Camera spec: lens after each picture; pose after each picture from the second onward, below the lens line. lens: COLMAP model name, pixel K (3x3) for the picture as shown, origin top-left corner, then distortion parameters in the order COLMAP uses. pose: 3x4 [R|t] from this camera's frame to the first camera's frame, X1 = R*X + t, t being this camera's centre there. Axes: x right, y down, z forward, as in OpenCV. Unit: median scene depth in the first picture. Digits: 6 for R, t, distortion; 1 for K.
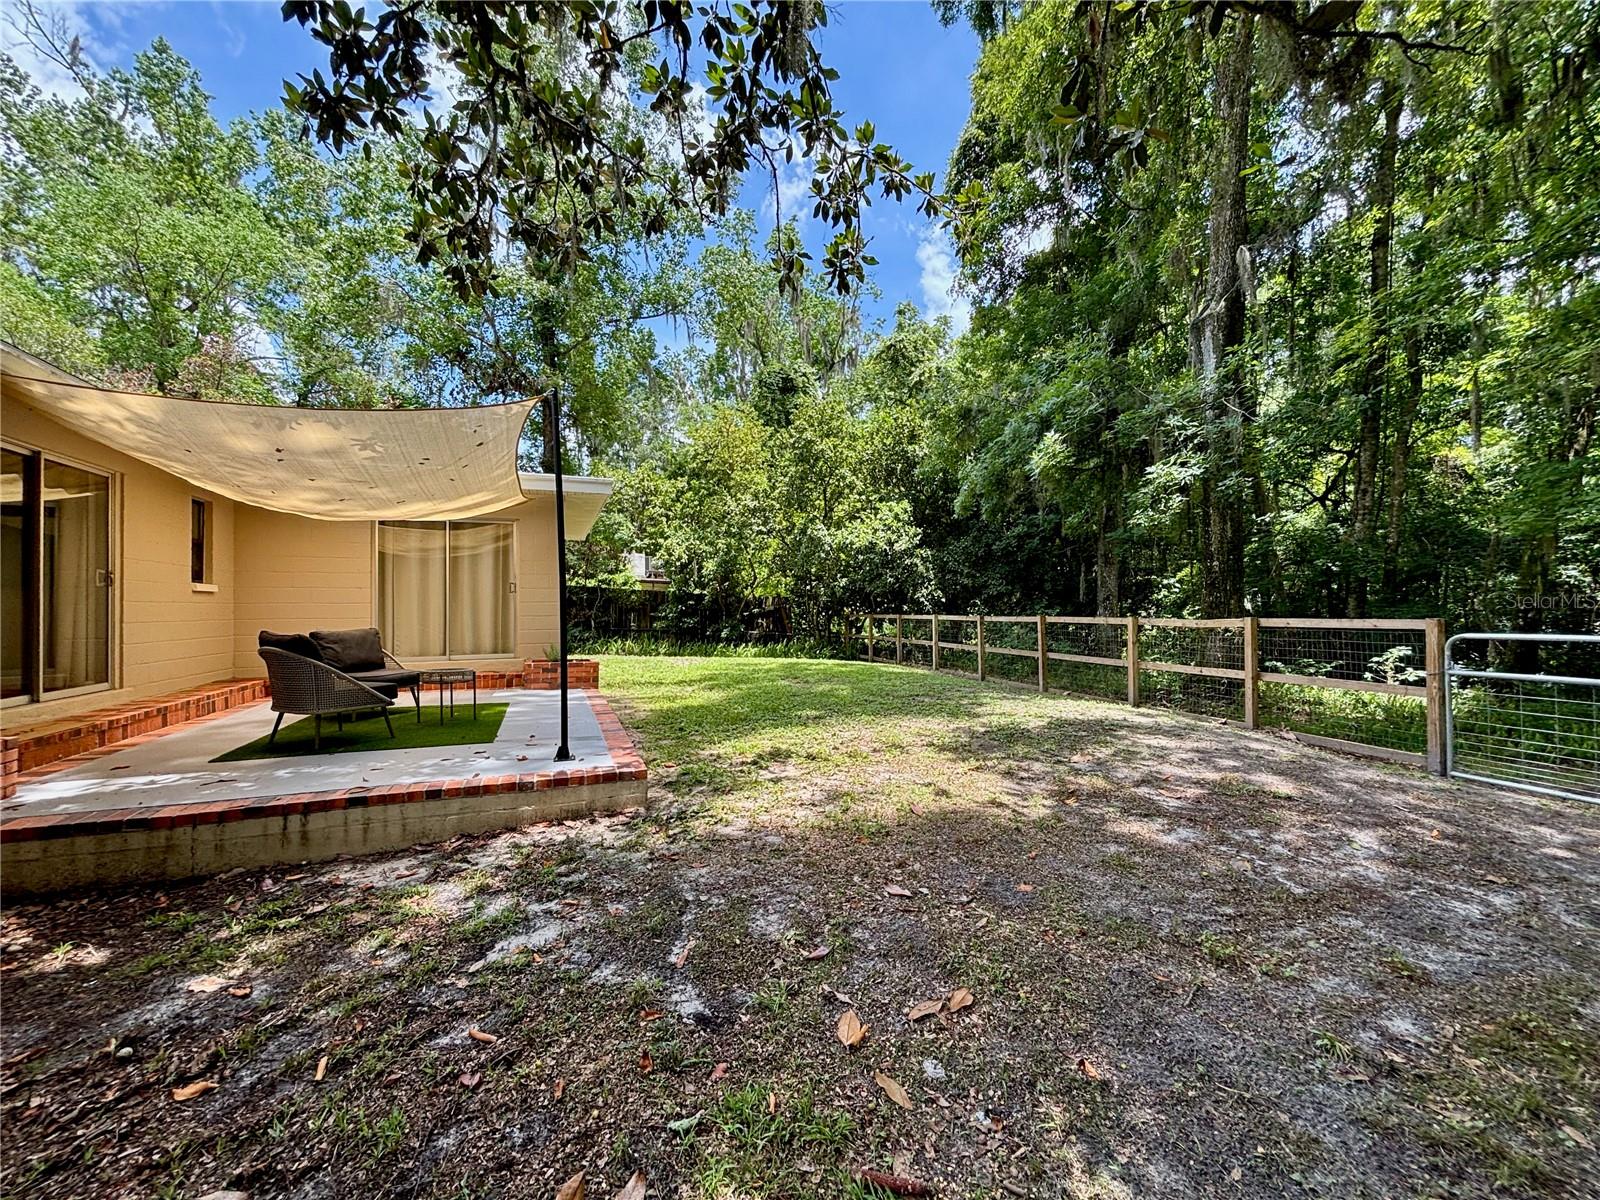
lens RADIAL K [[644.3, 0, 802.4], [0, 644.3, 605.7], [0, 0, 1]] dist [-0.000016, -0.000640]
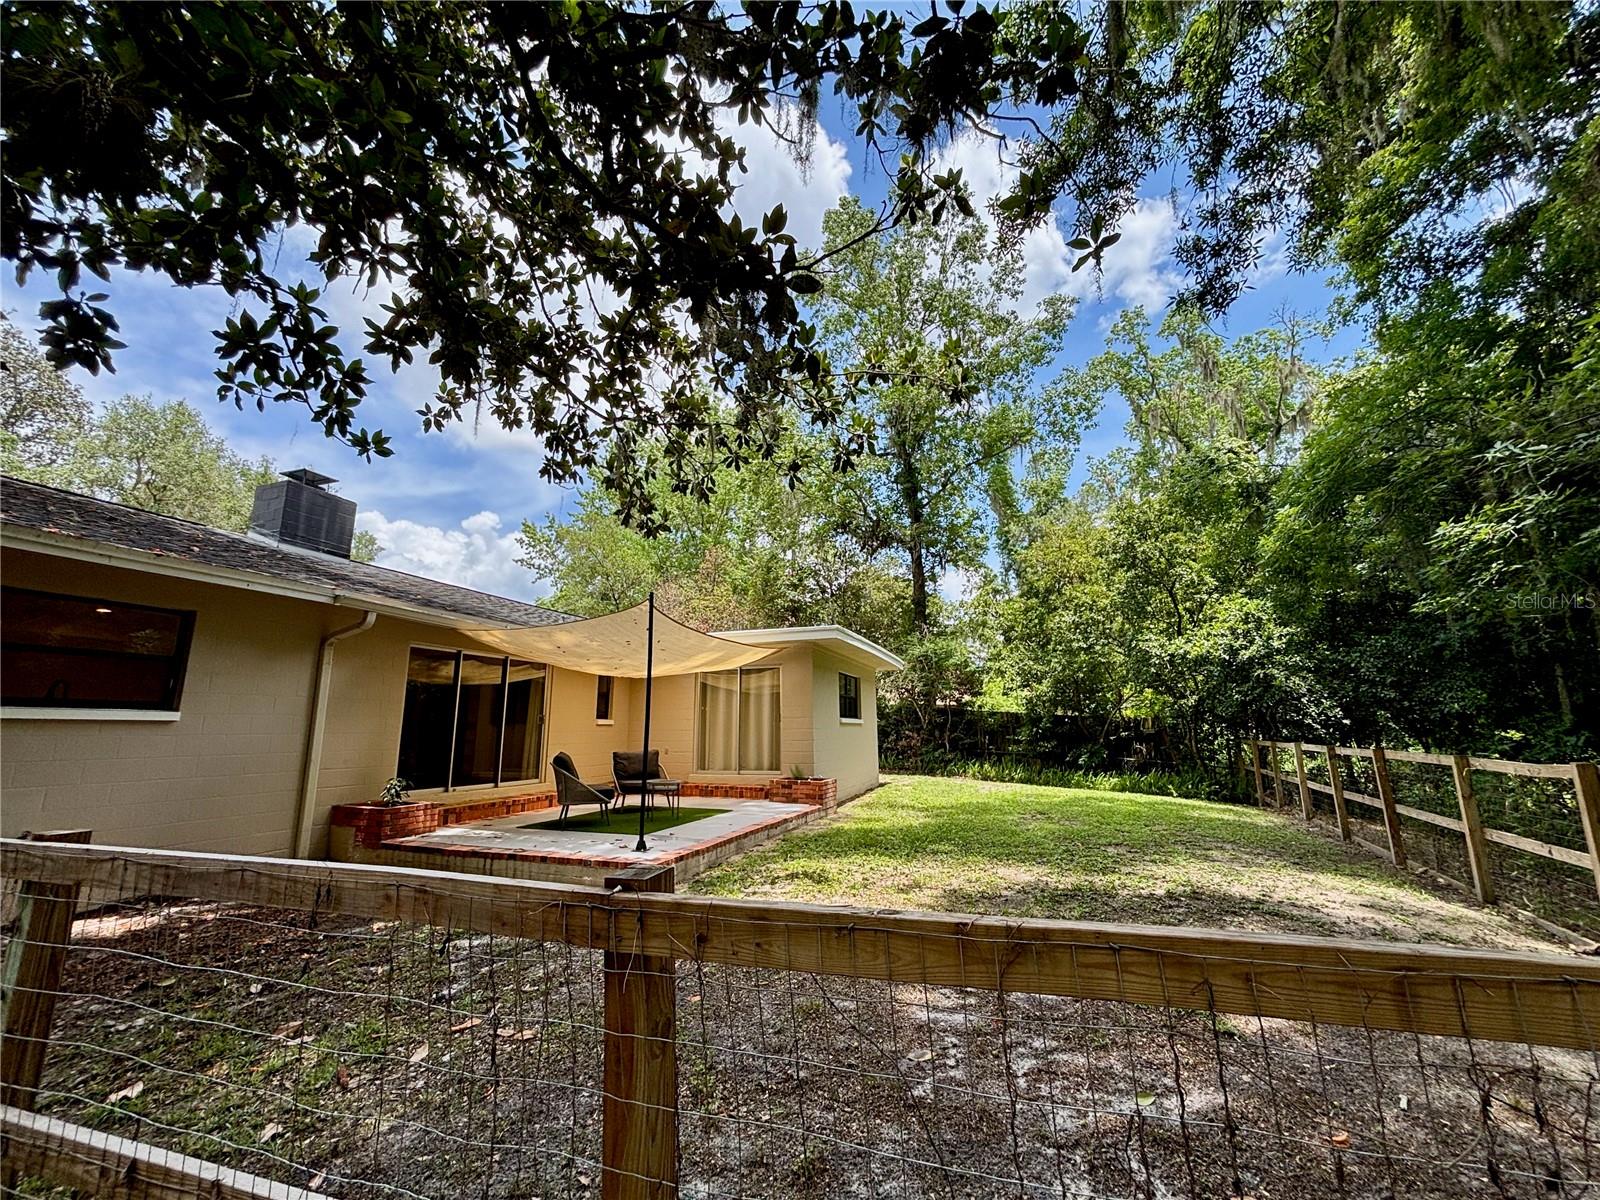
lens RADIAL K [[644.3, 0, 788.9], [0, 644.3, 589.2], [0, 0, 1]] dist [-0.000016, -0.000640]
pose [[0.744804, -0.142210, -0.651954, 0.442105], [0.004745, 0.978131, -0.207938, -0.012966], [0.667267, 0.151780, 0.729190, 0.052970]]
